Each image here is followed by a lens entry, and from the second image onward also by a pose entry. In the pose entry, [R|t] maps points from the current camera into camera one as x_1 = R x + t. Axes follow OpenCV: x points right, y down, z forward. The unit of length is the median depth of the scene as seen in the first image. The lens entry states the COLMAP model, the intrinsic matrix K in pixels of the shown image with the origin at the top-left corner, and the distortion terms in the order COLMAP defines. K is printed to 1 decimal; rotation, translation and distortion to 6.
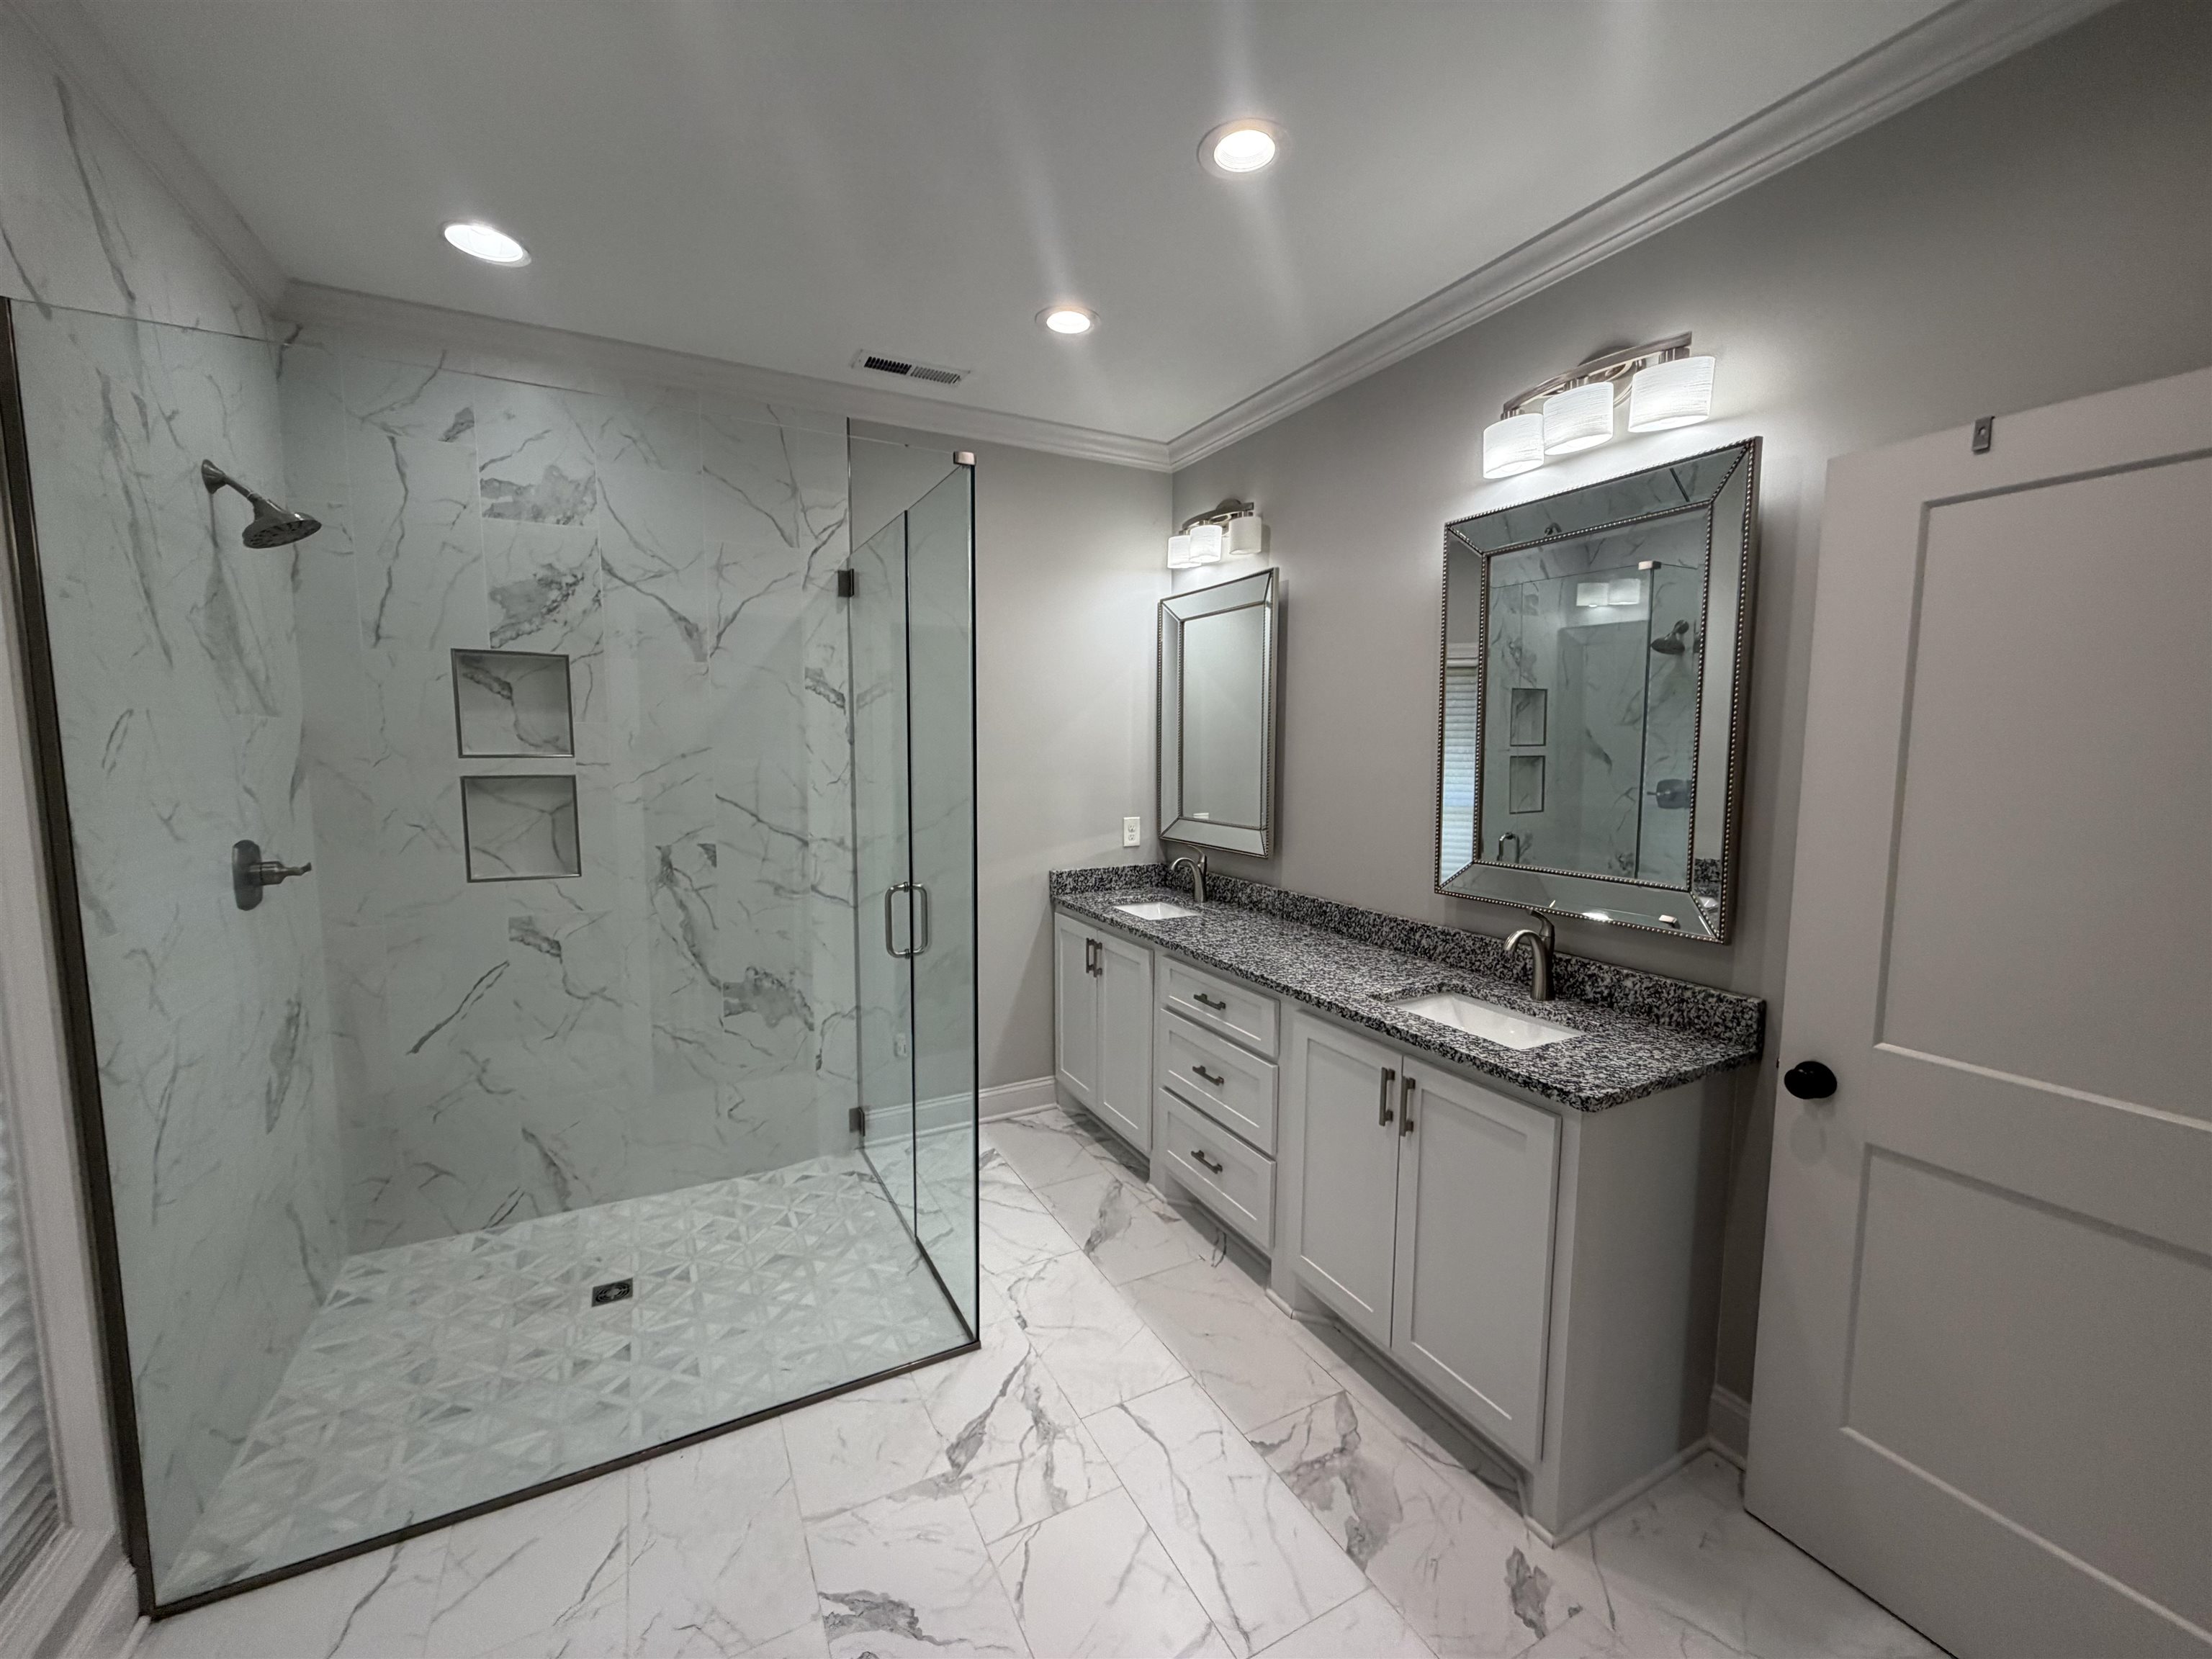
lens RADIAL K [[878.1, 0, 1101.5], [0, 878.1, 828.5], [0, 0, 1]] dist [0.000182, -0.000317]
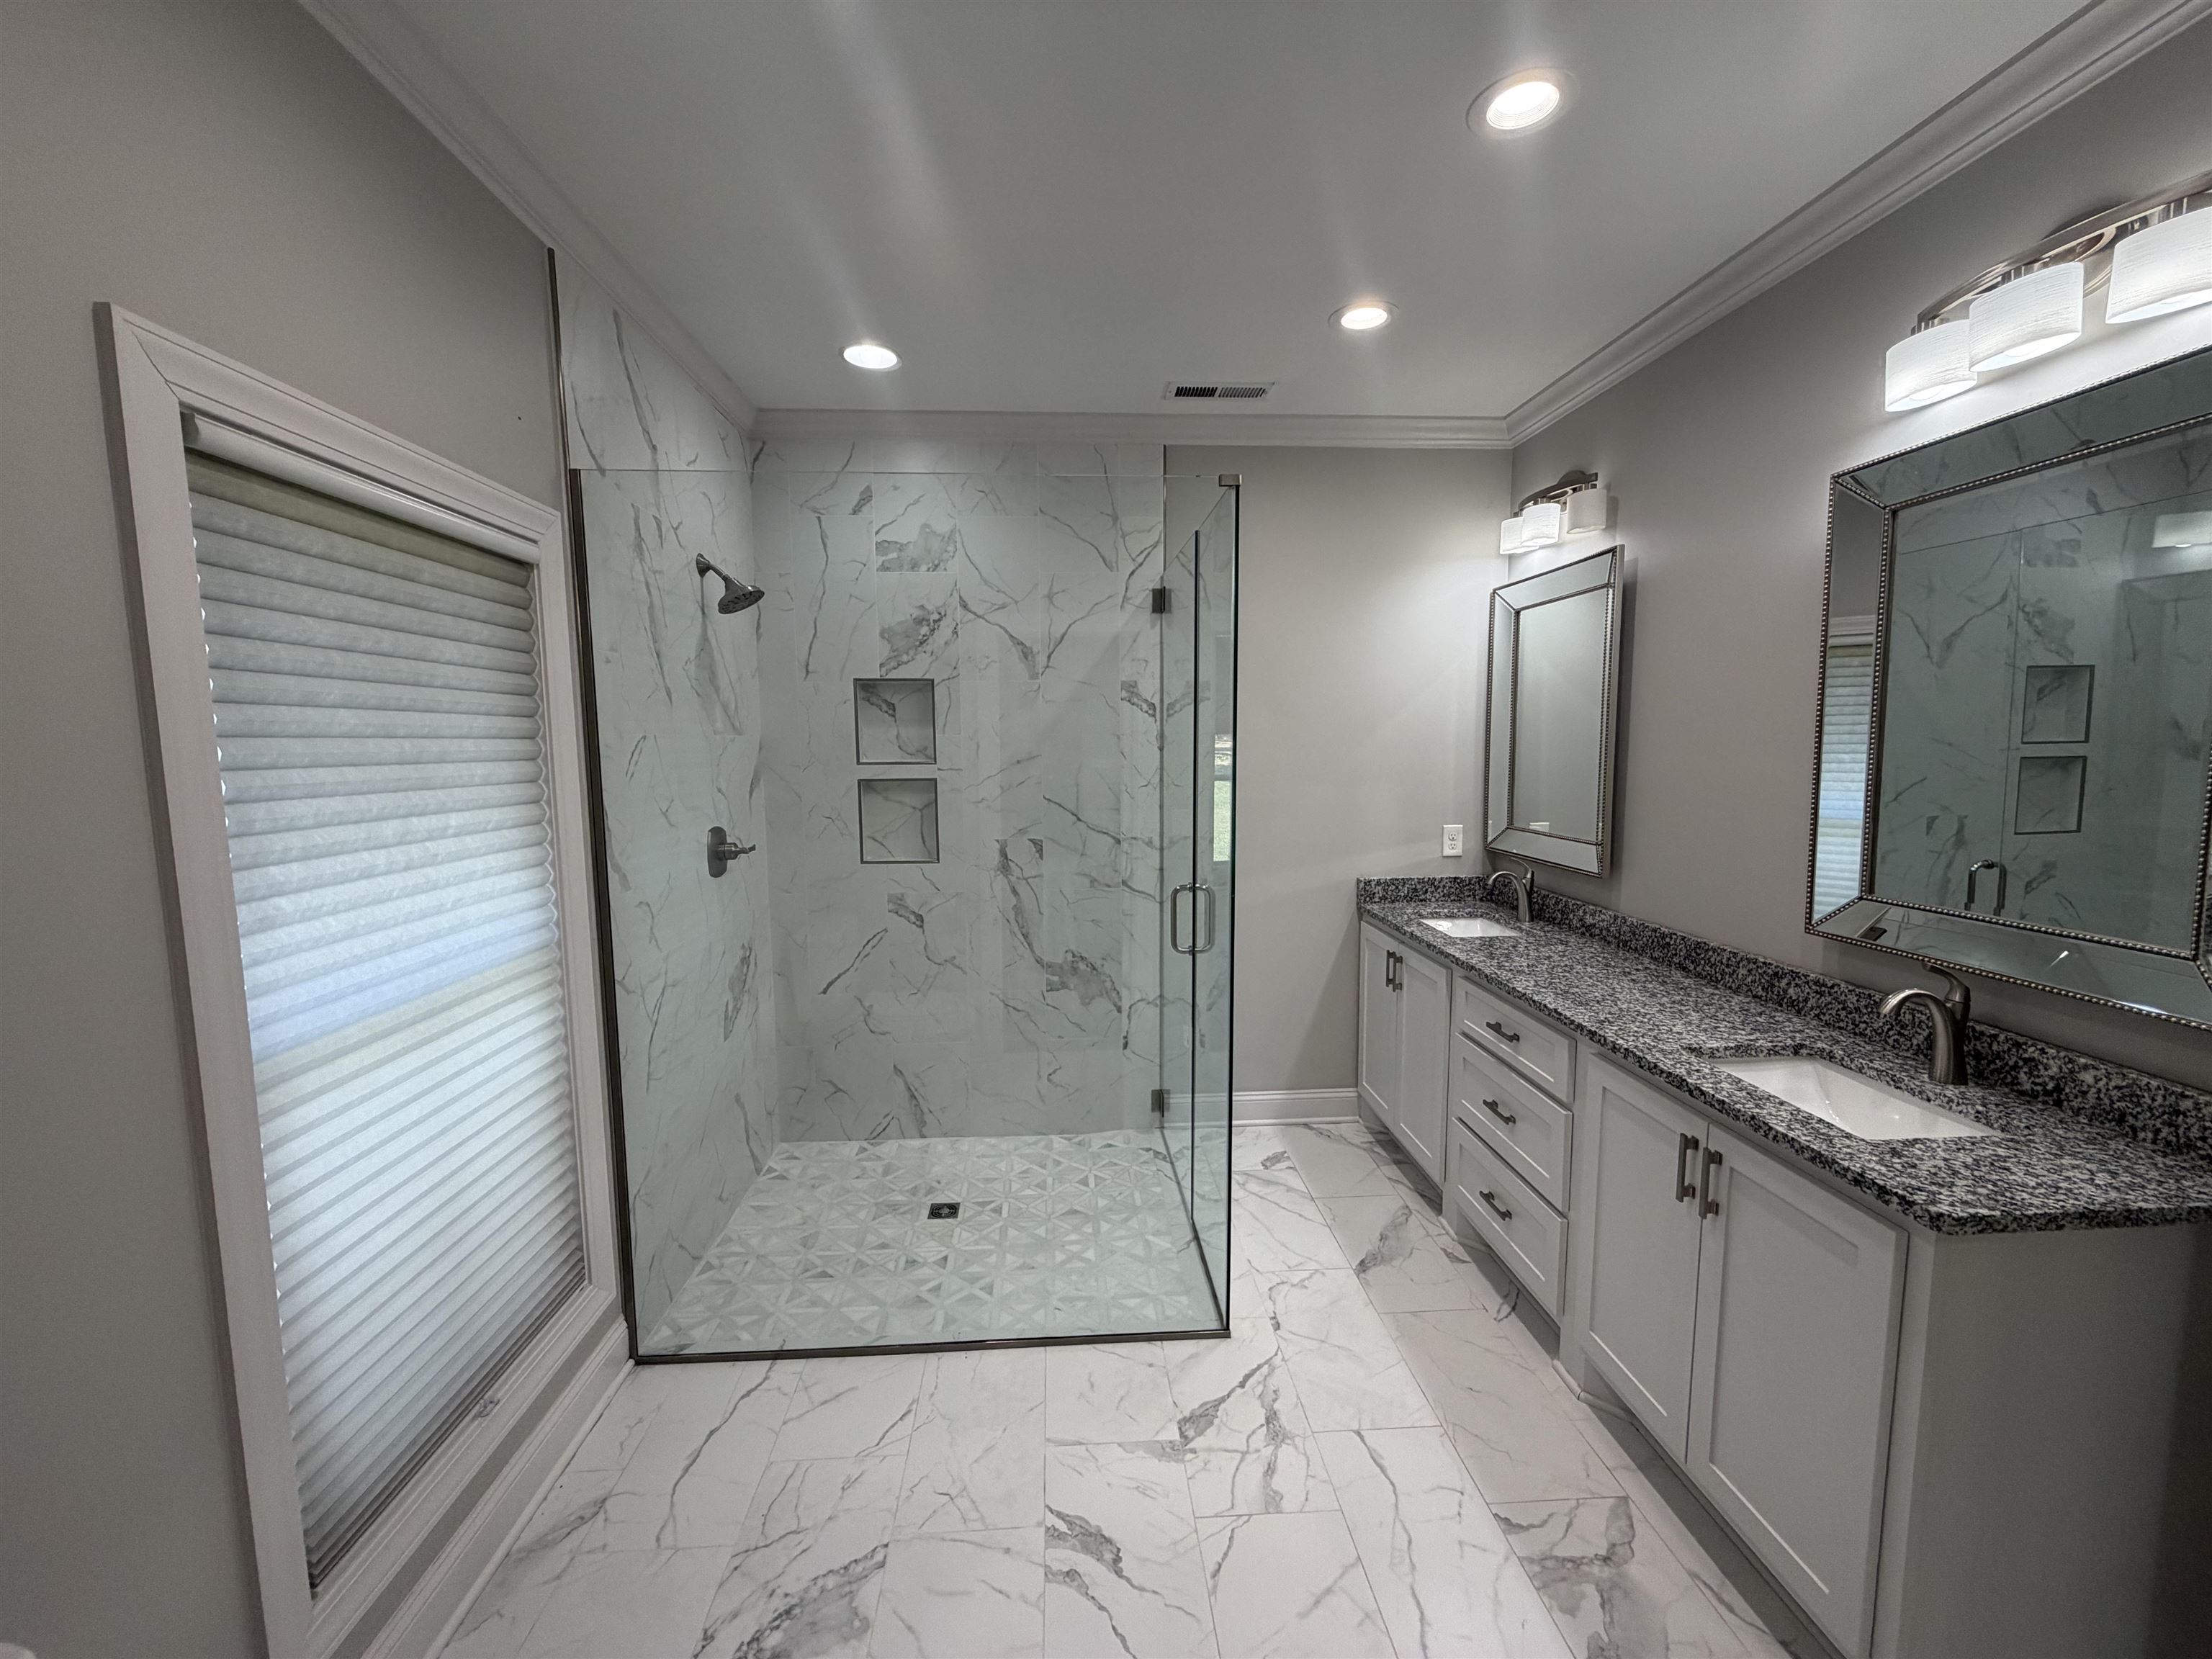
lens RADIAL K [[878.1, 0, 1101.5], [0, 878.1, 828.5], [0, 0, 1]] dist [0.000182, -0.000317]
pose [[0.911081, 0.030275, -0.411115, 0.119410], [-0.028503, 0.999539, 0.010443, -0.012906], [0.411242, 0.002204, 0.911524, -0.006622]]
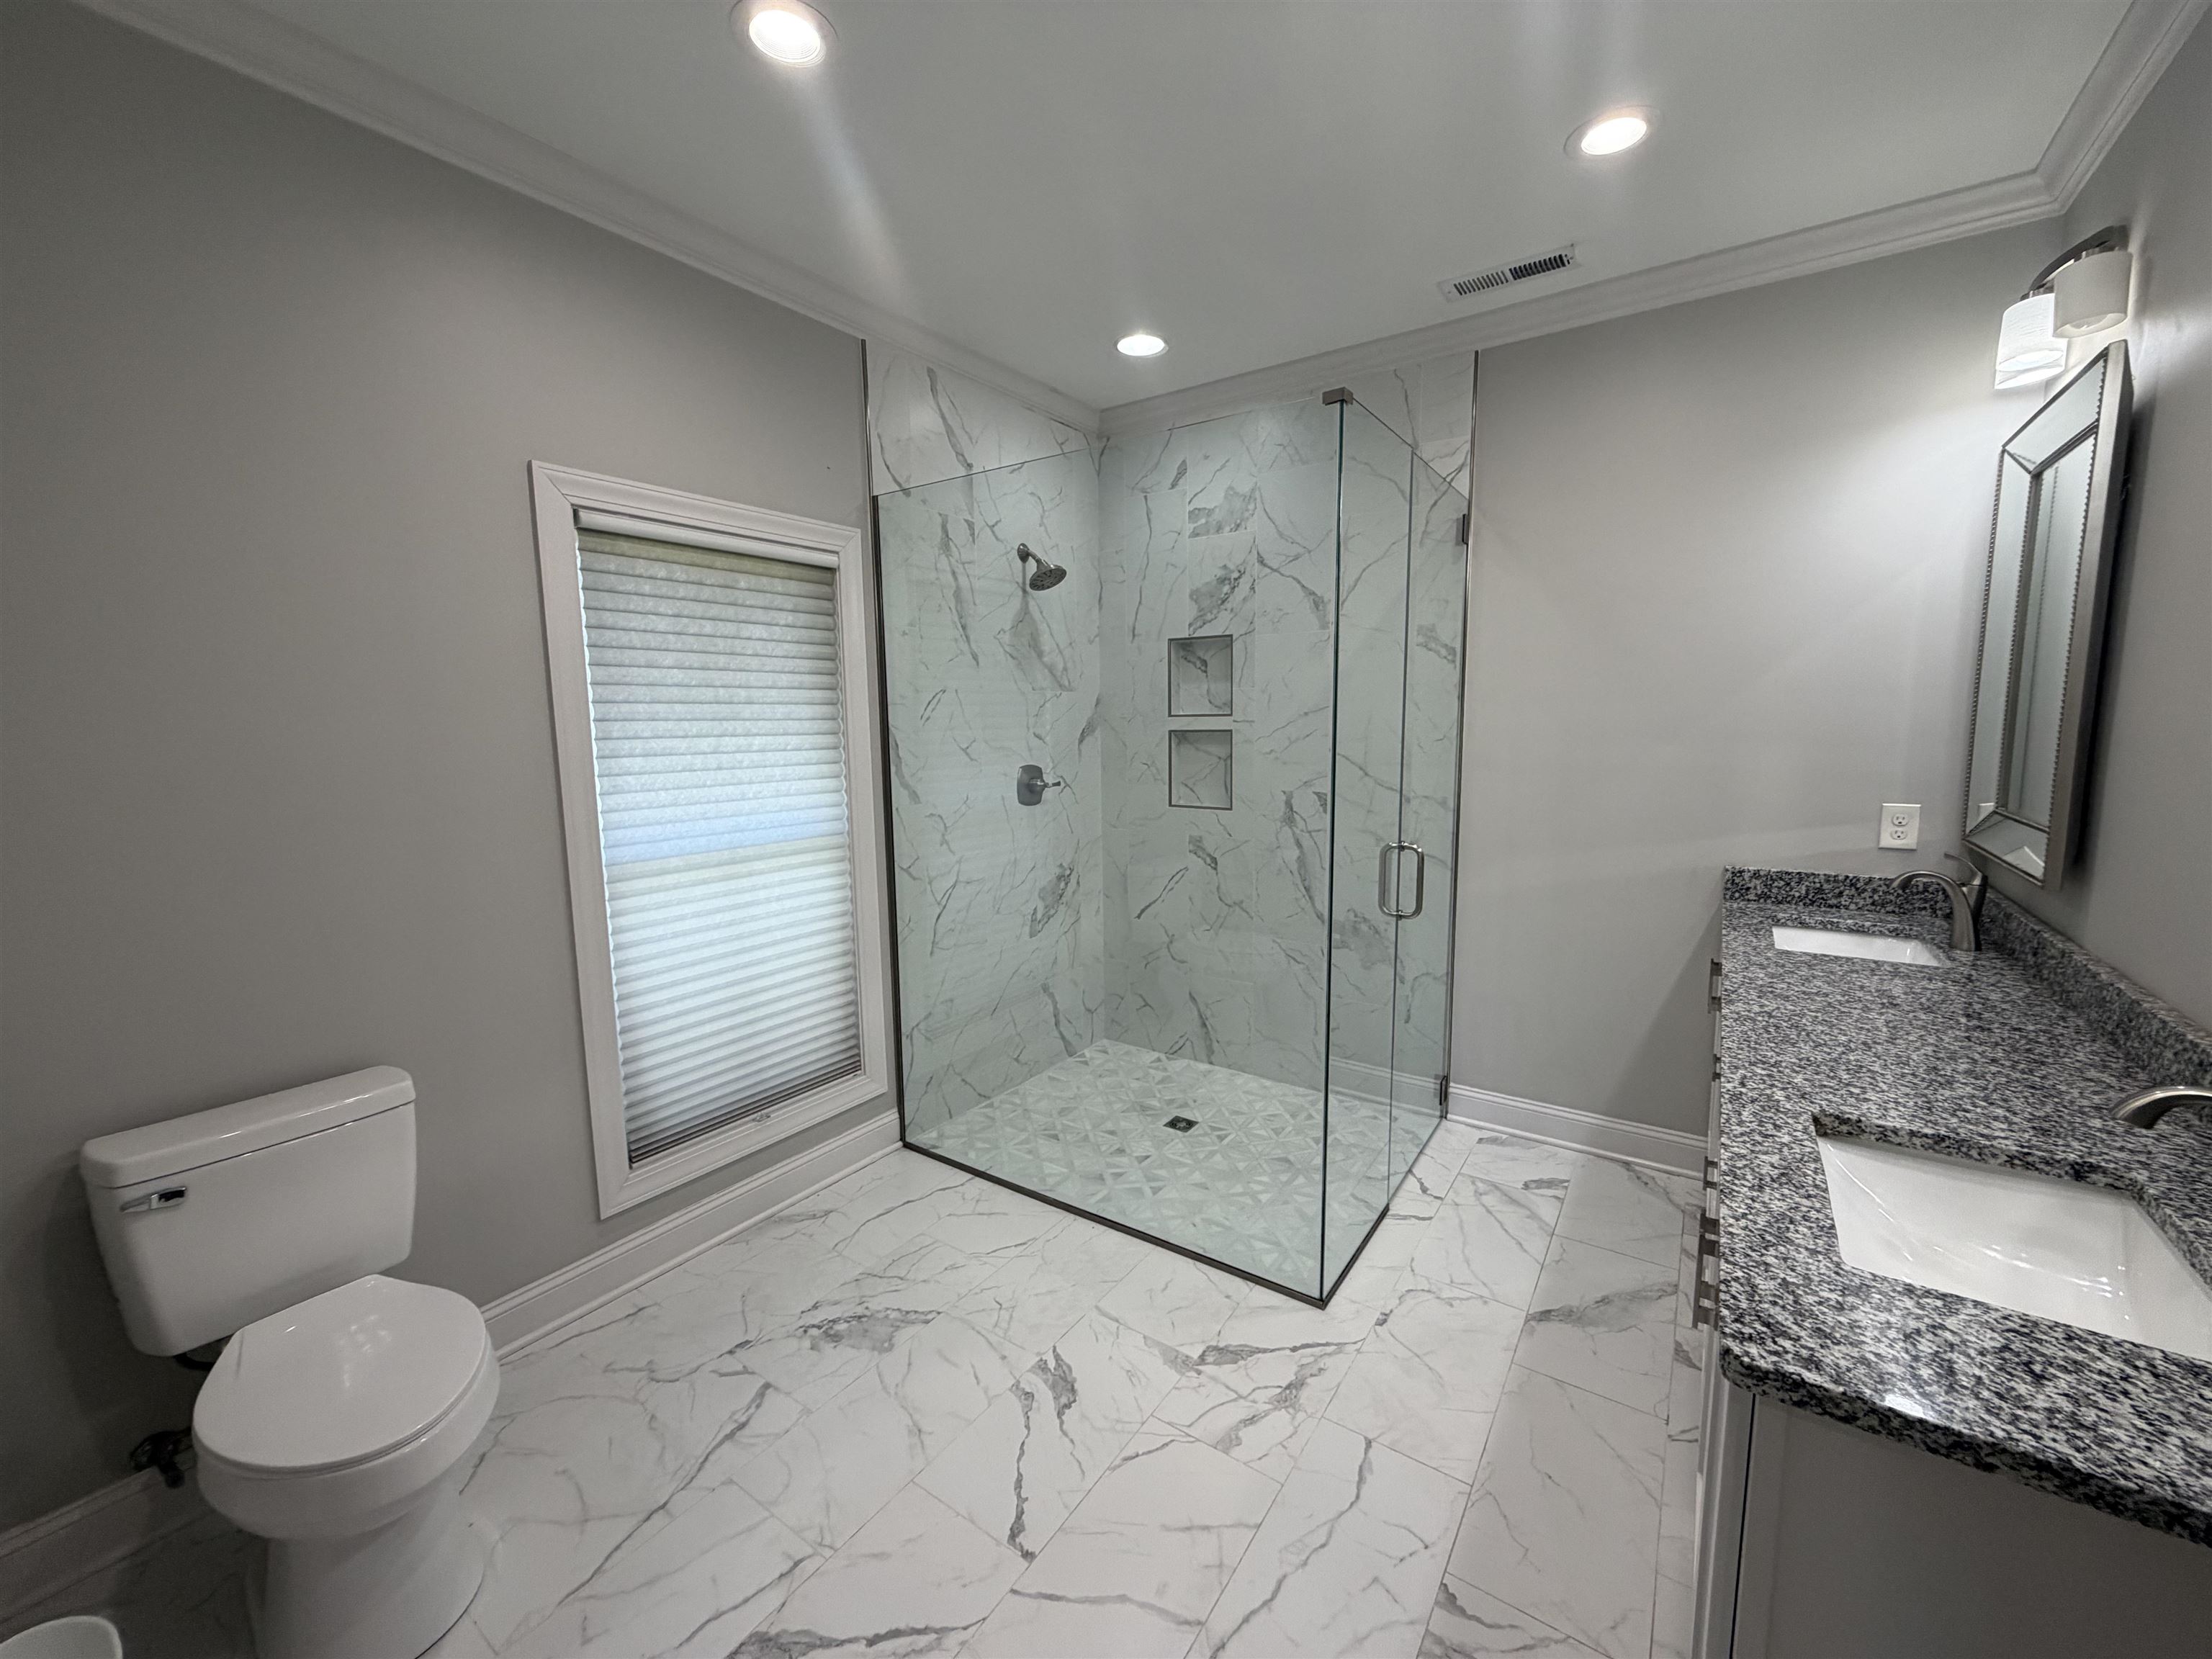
lens RADIAL K [[878.1, 0, 1101.5], [0, 878.1, 828.5], [0, 0, 1]] dist [0.000182, -0.000317]
pose [[0.461752, 0.102122, -0.881111, 0.511178], [-0.070919, 0.994421, 0.078089, -0.005376], [0.884169, 0.026430, 0.466418, 0.276348]]
